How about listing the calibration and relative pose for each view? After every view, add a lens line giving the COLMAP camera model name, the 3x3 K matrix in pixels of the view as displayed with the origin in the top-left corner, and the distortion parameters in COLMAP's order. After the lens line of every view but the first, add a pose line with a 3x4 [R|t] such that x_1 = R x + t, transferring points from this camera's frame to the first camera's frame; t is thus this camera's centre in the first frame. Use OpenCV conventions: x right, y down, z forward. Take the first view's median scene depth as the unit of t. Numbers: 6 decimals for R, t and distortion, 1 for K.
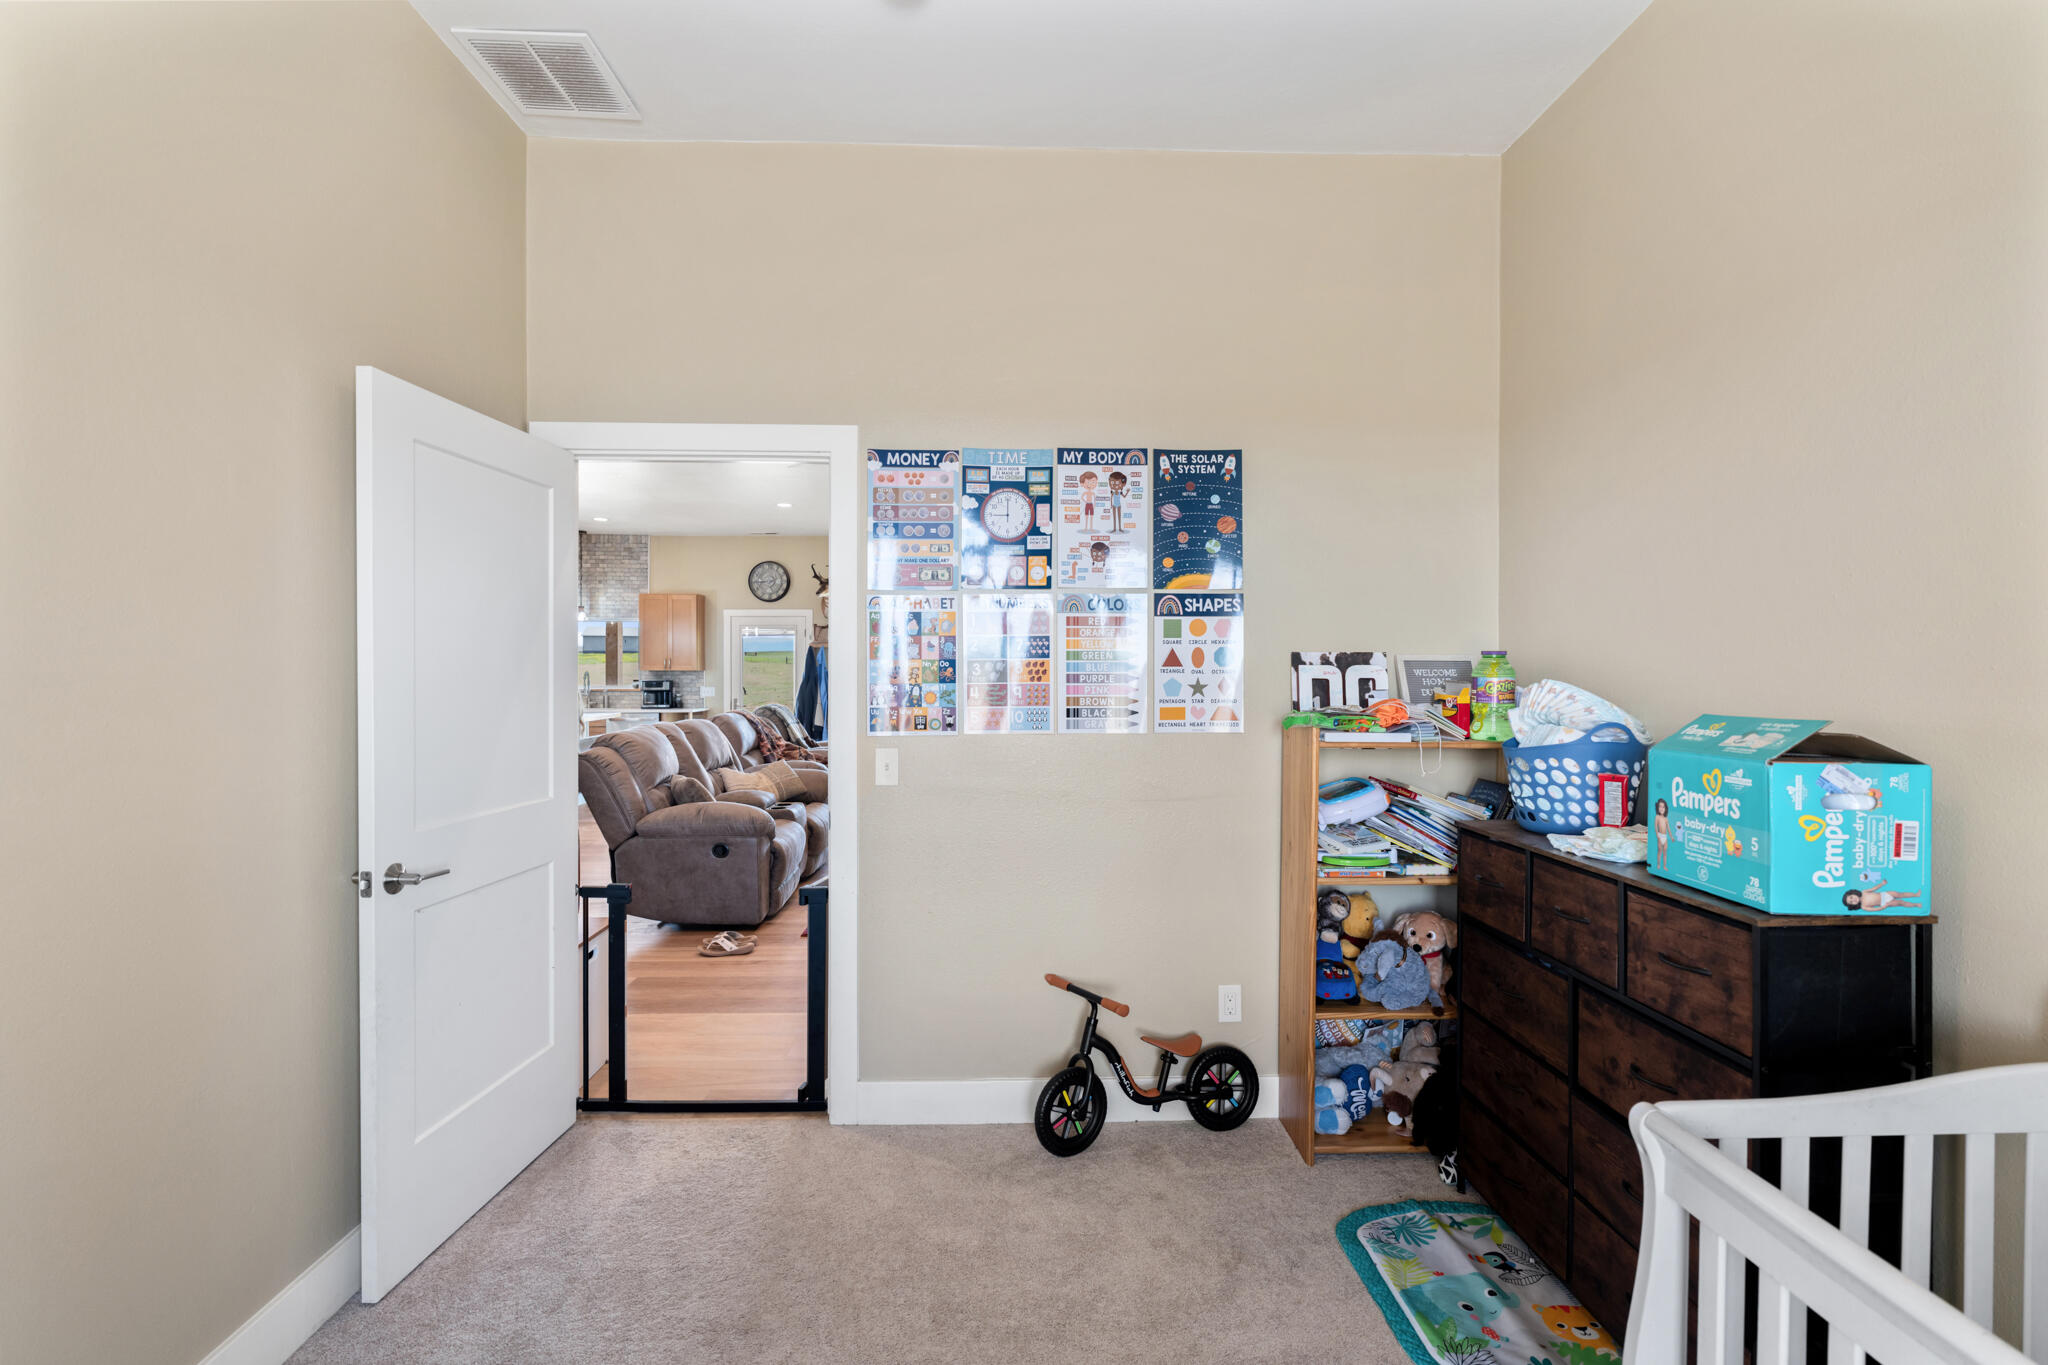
lens RADIAL K [[943.1, 0, 1024.6], [0, 943.1, 676.1], [0, 0, 1]] dist [-0.006229, 0.000589]
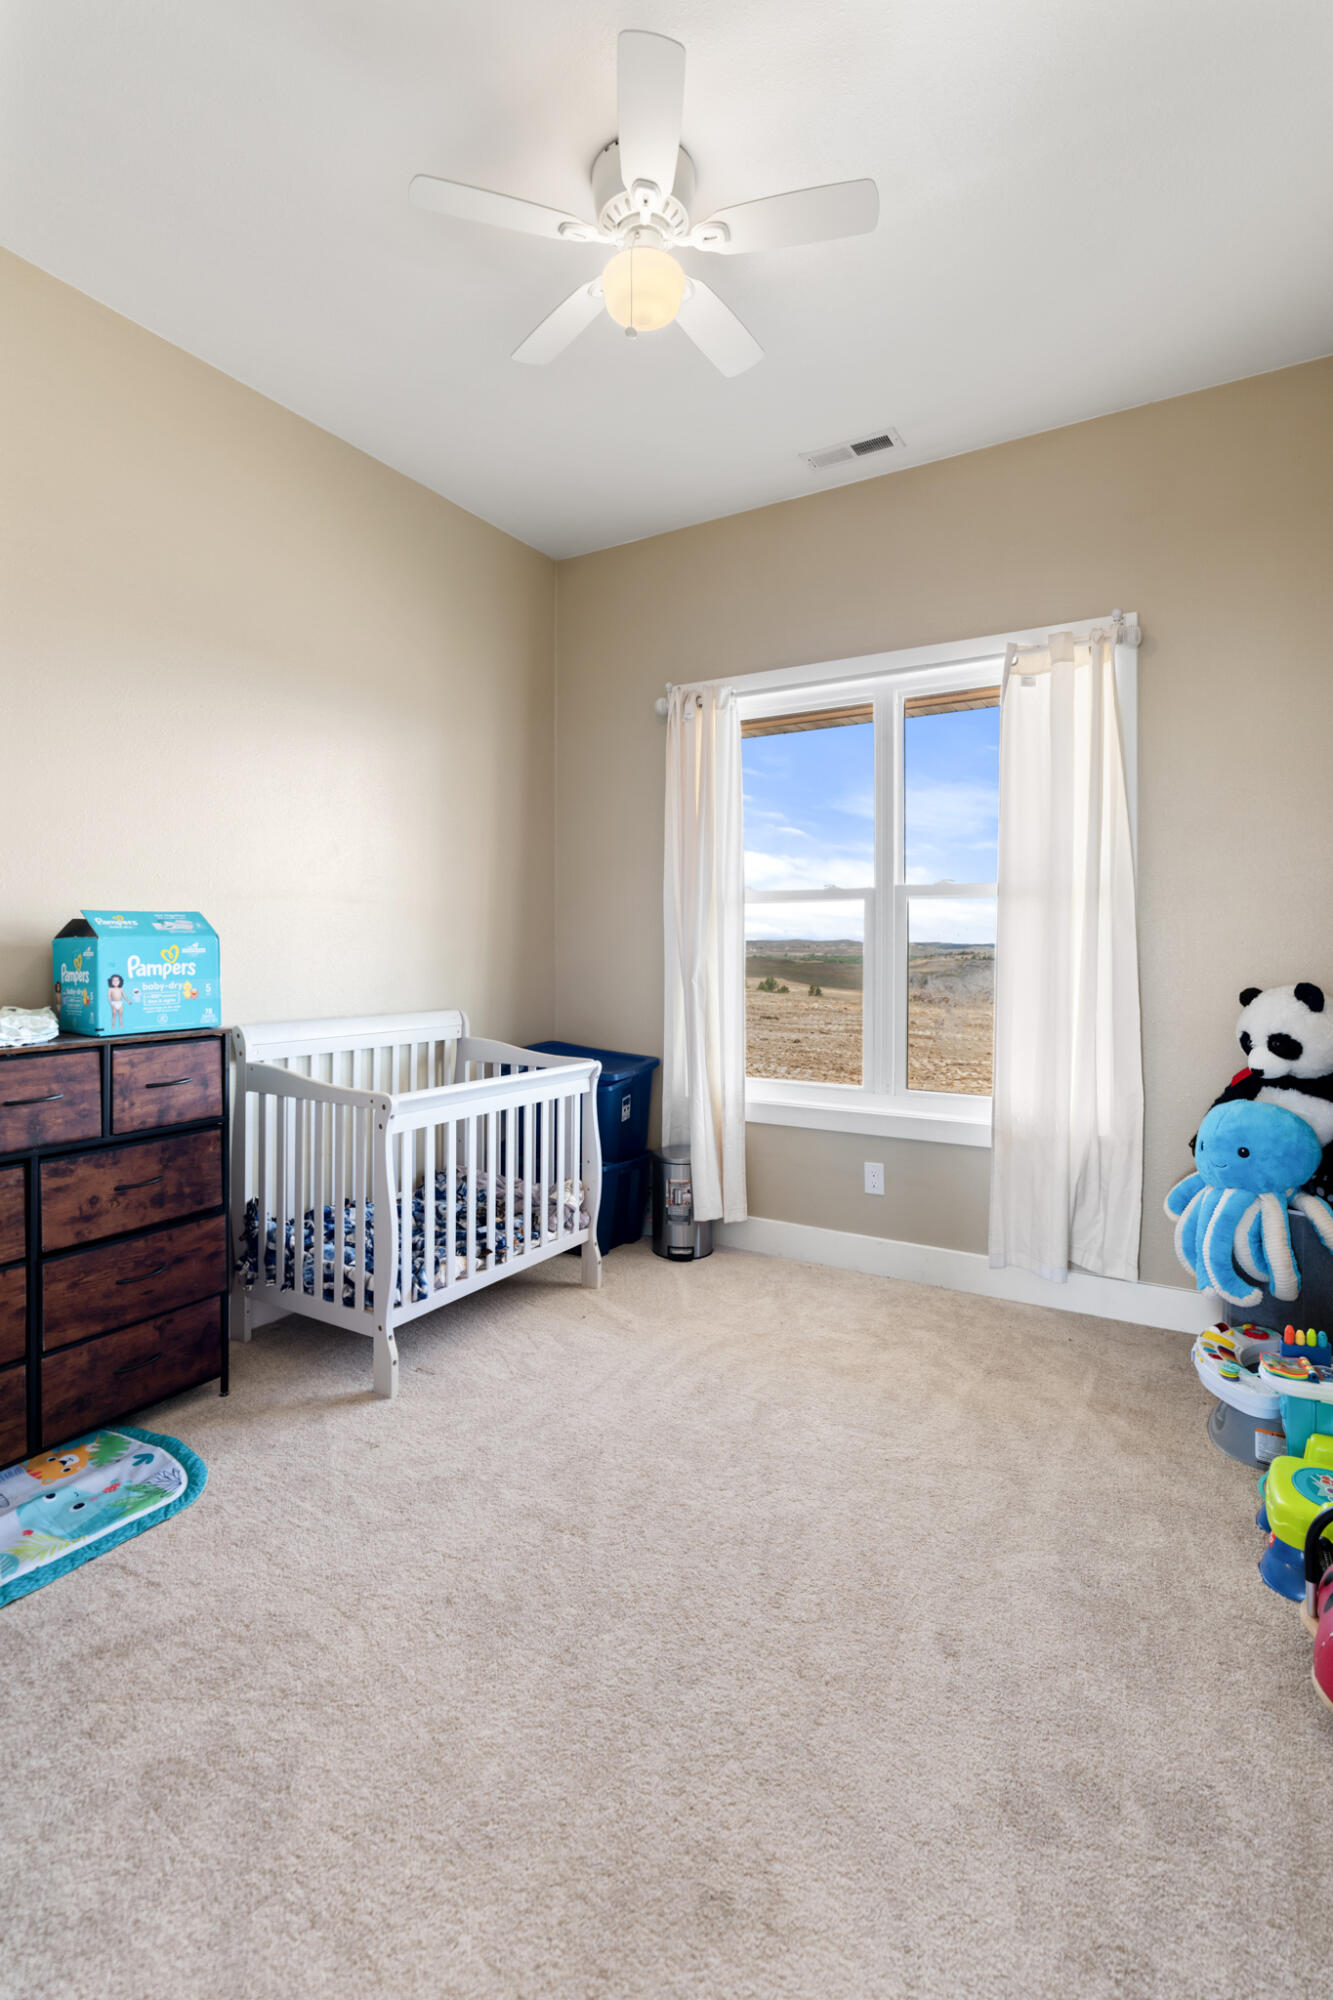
lens RADIAL K [[921.0, 0, 664.5], [0, 921.0, 945.4], [0, 0, 1]] dist [-0.006229, 0.000589]
pose [[-0.844130, -0.001272, 0.536137, -0.650807], [0.004767, 0.999940, 0.009877, 0.082605], [-0.536118, 0.010893, -0.844073, 1.687819]]
